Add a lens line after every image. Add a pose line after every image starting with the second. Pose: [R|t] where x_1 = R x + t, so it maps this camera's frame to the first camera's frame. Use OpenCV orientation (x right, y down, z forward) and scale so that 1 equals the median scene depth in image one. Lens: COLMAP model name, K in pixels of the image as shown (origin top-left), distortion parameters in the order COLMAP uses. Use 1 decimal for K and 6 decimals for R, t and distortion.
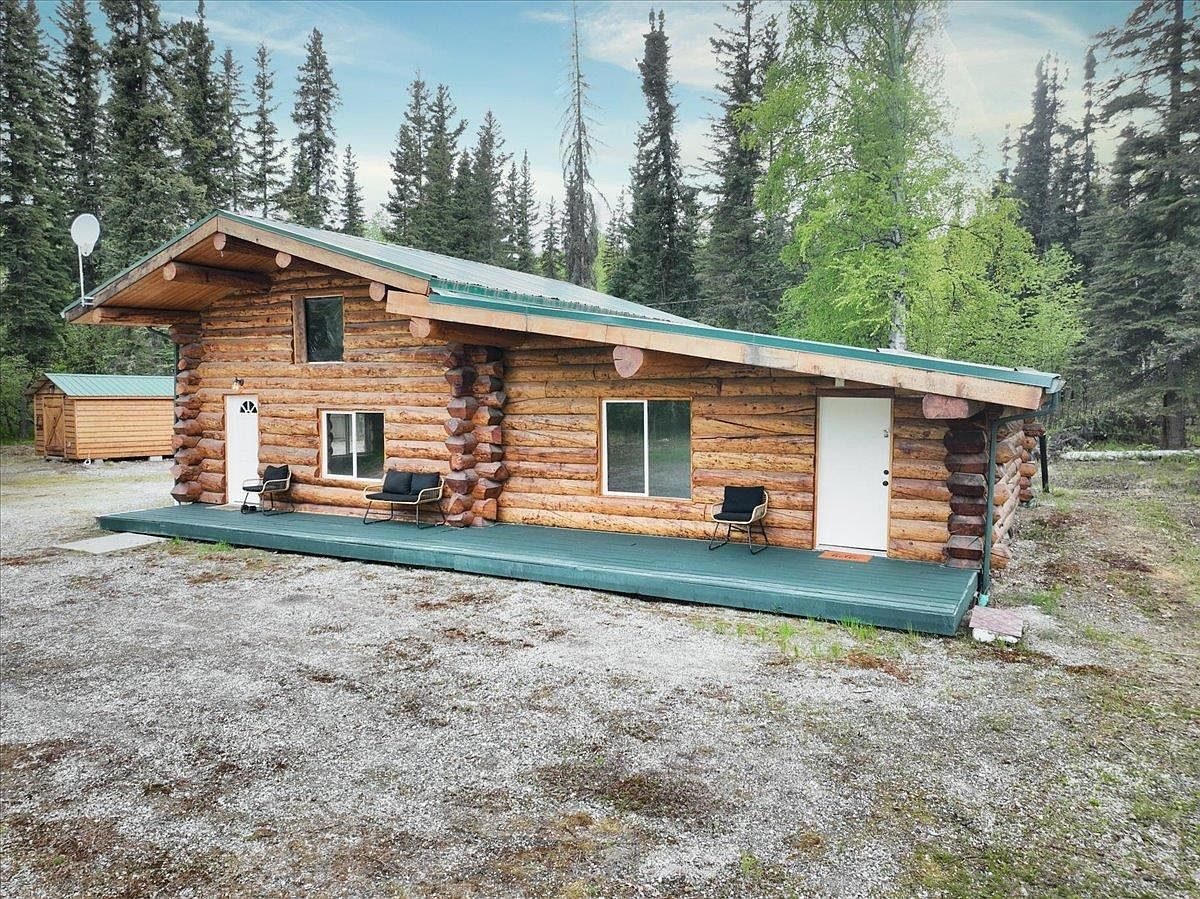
lens RADIAL K [[897.5, 0, 601.4], [0, 897.5, 450.1], [0, 0, 1]] dist [0.041690, 0.000722]
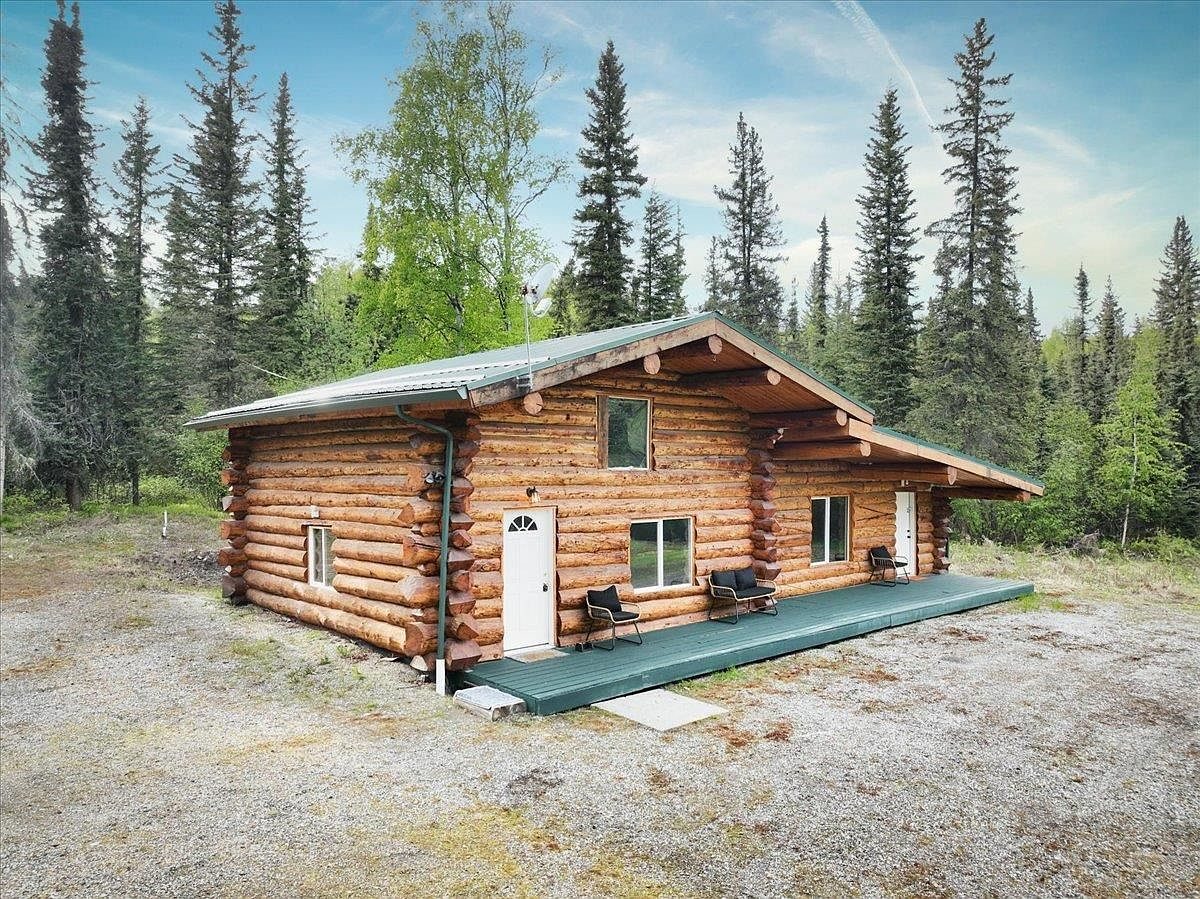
lens RADIAL K [[897.5, 0, 601.0], [0, 897.5, 452.4], [0, 0, 1]] dist [0.041690, 0.000722]
pose [[0.265833, 0.012659, 0.963936, -1.246471], [0.061989, 0.997620, -0.030197, -0.090629], [-0.962024, 0.067781, 0.264416, 0.809493]]
